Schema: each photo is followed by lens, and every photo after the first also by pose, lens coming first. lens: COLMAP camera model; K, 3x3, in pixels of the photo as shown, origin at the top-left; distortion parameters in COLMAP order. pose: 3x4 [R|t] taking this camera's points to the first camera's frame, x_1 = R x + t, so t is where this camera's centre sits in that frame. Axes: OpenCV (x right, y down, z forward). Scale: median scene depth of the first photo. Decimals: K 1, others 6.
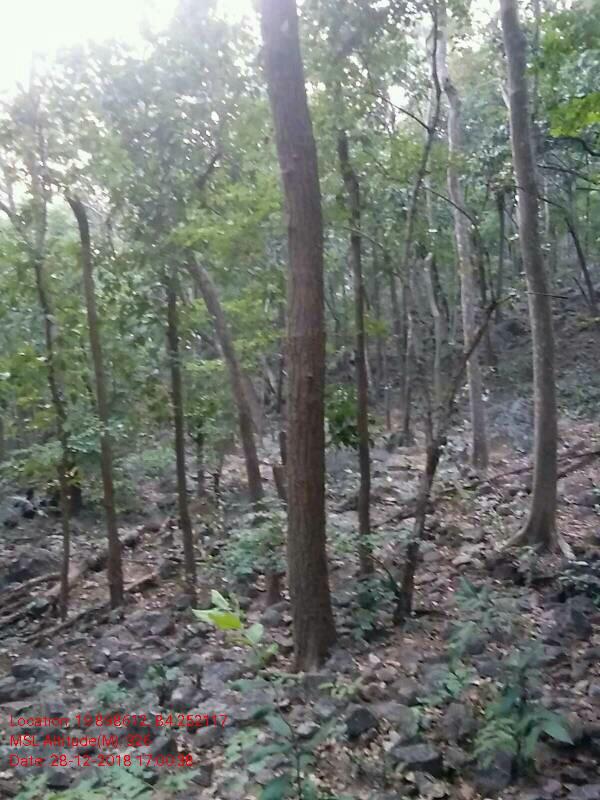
lens RADIAL K [[659.3, 0, 292.2], [0, 659.3, 400.3], [0, 0, 1]] dist [0.054731, -0.060913]
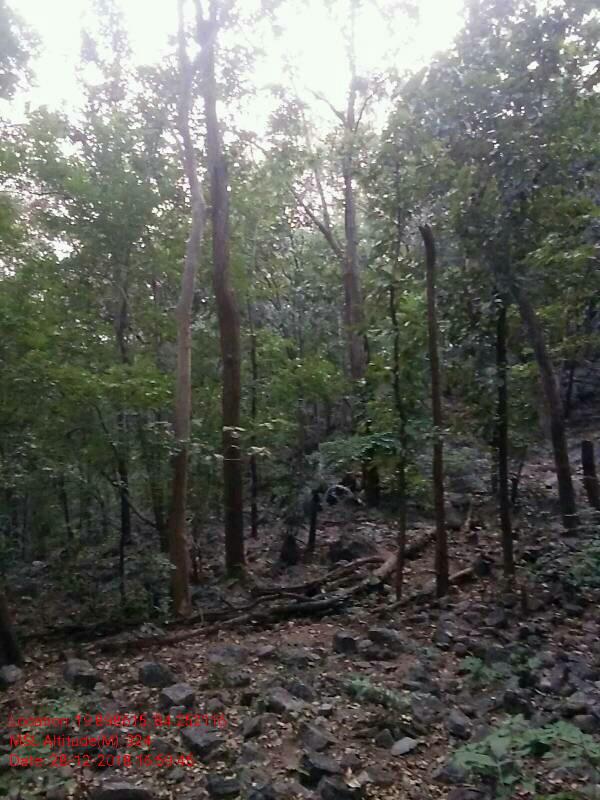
lens RADIAL K [[659.3, 0, 292.2], [0, 659.3, 400.3], [0, 0, 1]] dist [0.054731, -0.060913]
pose [[0.924401, 0.036398, -0.379682, -0.095717], [-0.034329, 0.999336, 0.012220, -0.016195], [0.379875, 0.001738, 0.925036, -0.116016]]
